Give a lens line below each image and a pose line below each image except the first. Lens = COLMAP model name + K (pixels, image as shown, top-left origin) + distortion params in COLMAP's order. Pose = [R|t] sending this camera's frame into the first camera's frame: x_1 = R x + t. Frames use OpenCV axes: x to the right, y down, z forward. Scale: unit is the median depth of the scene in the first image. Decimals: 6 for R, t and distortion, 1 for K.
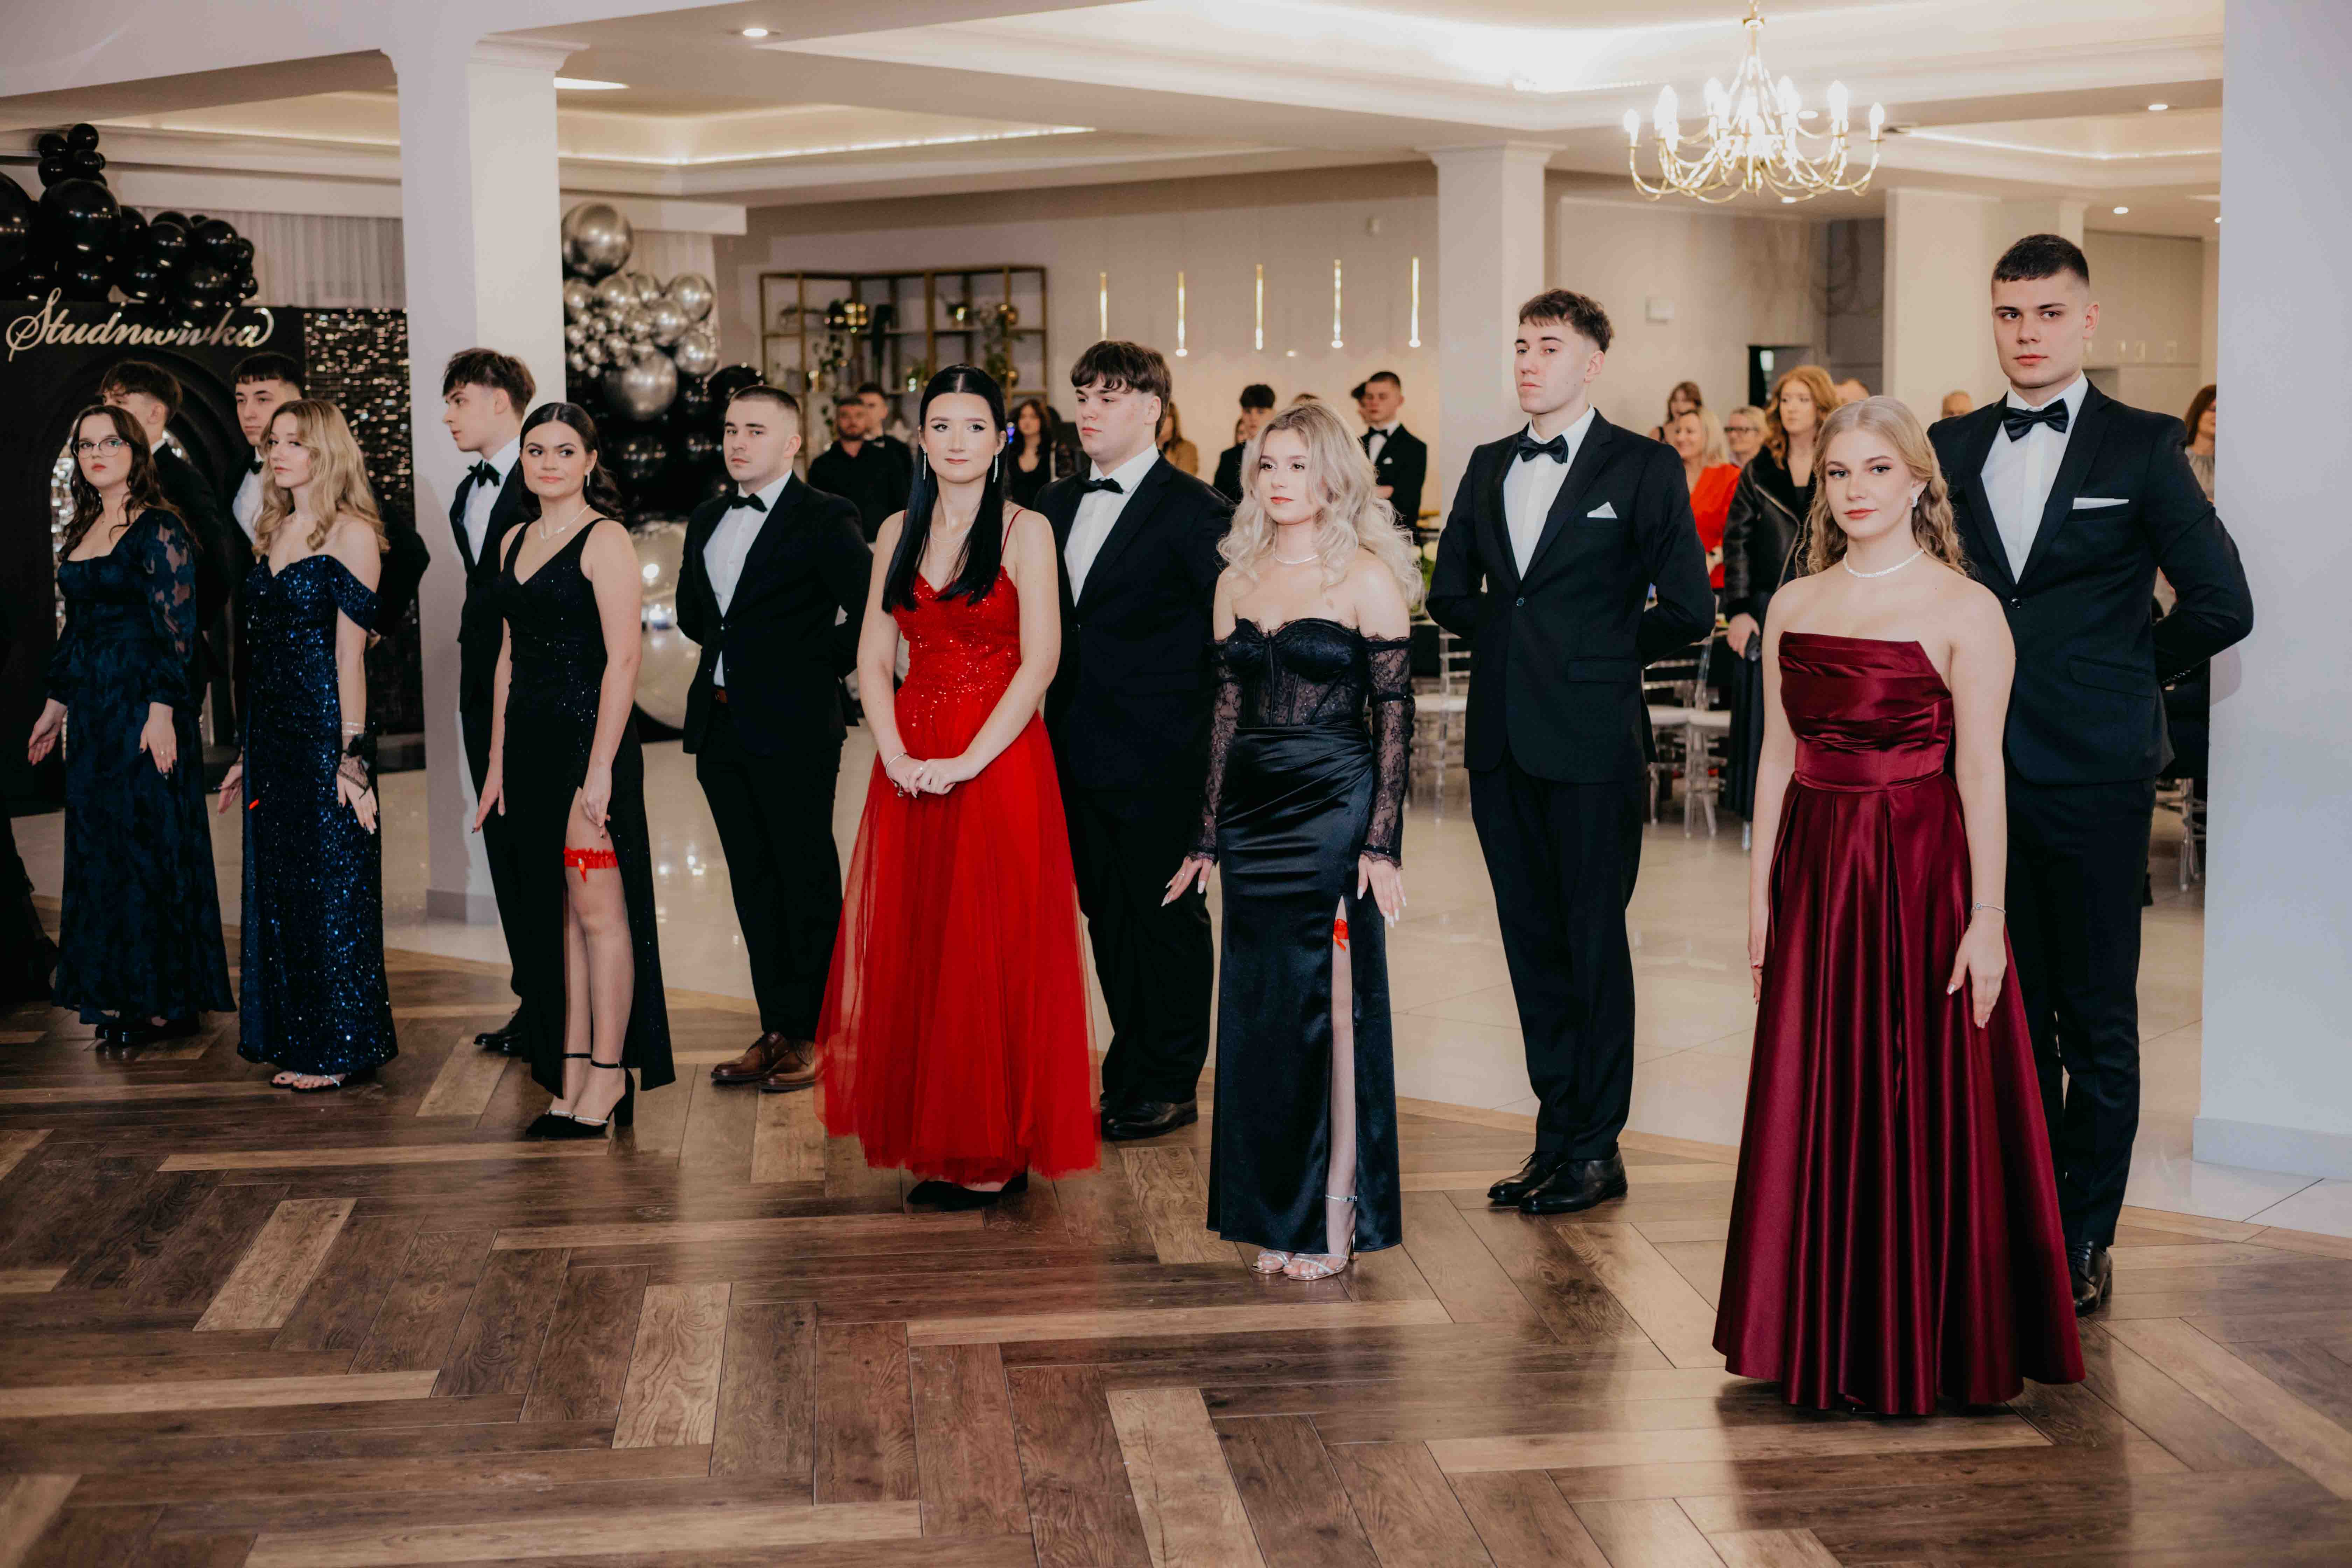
lens RADIAL K [[3330.8, 0, 1159.4], [0, 3330.8, 759.7], [0, 0, 1]] dist [-0.012300, 0.000000]
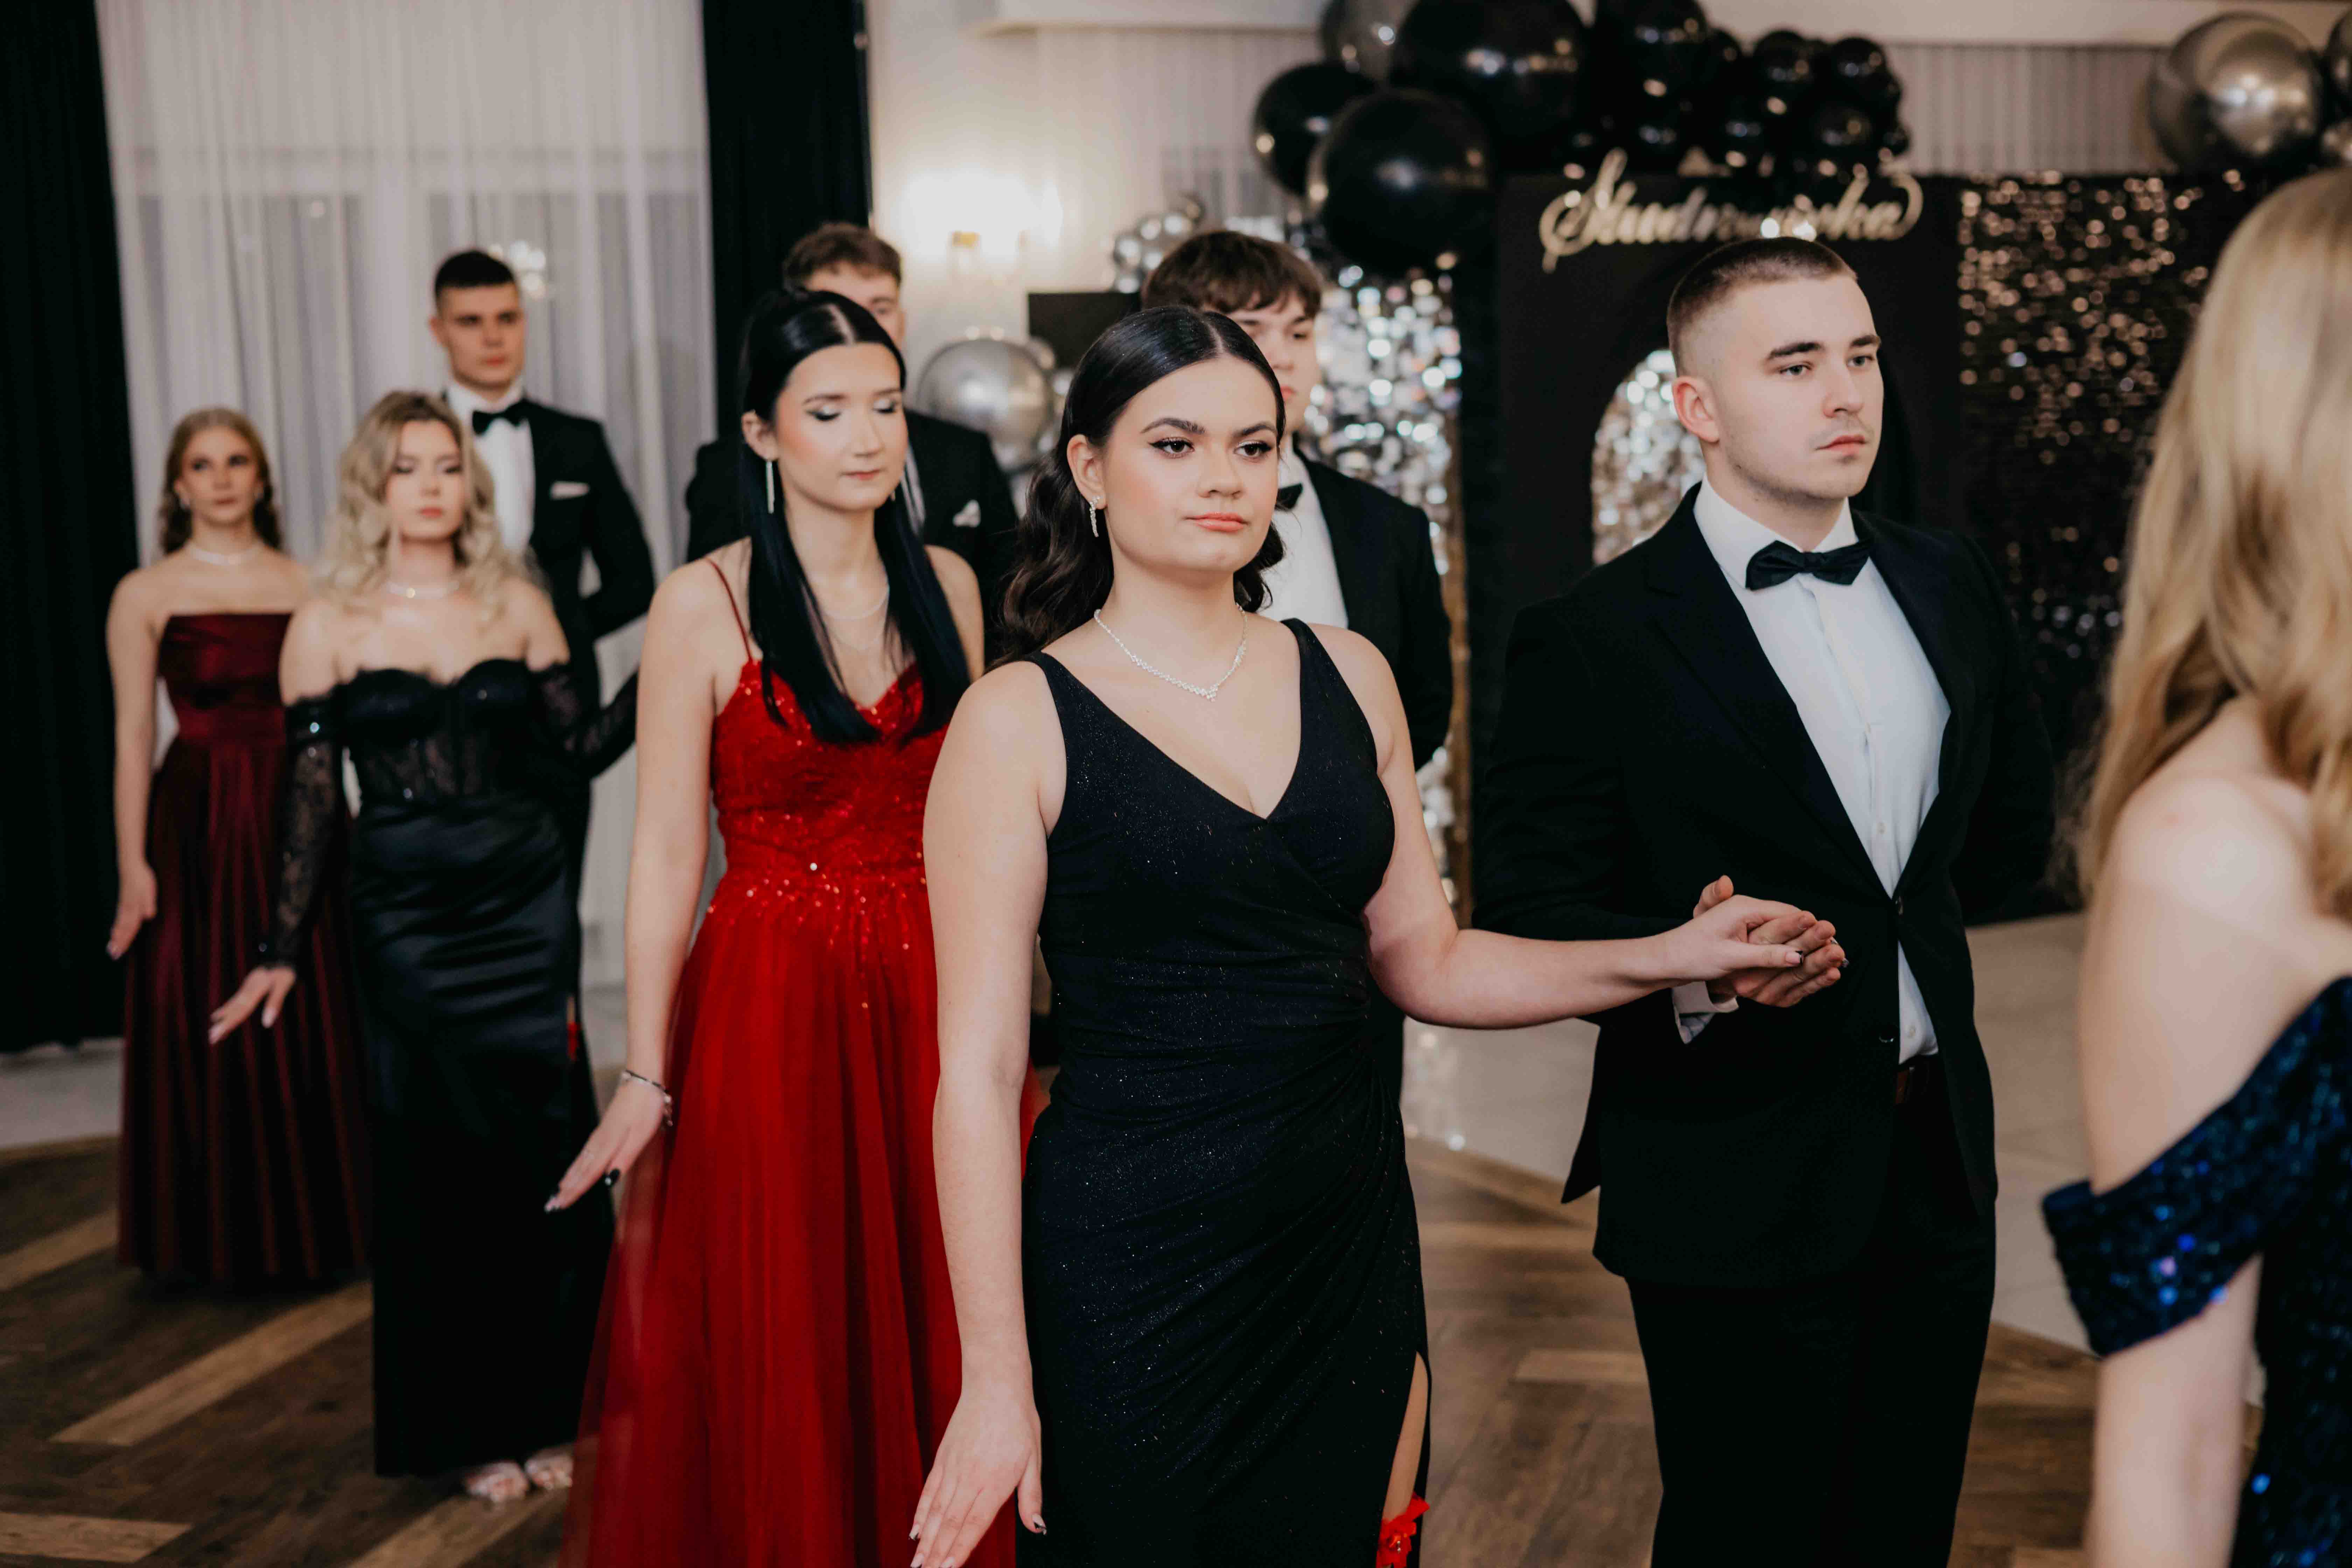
lens RADIAL K [[3330.8, 0, 1162.7], [0, 3330.8, 779.3], [0, 0, 1]] dist [-0.012300, 0.000000]
pose [[0.927176, 0.014618, -0.374341, -0.166122], [-0.006238, 0.999702, 0.023589, -0.034178], [0.374574, -0.019536, 0.926991, 0.358104]]
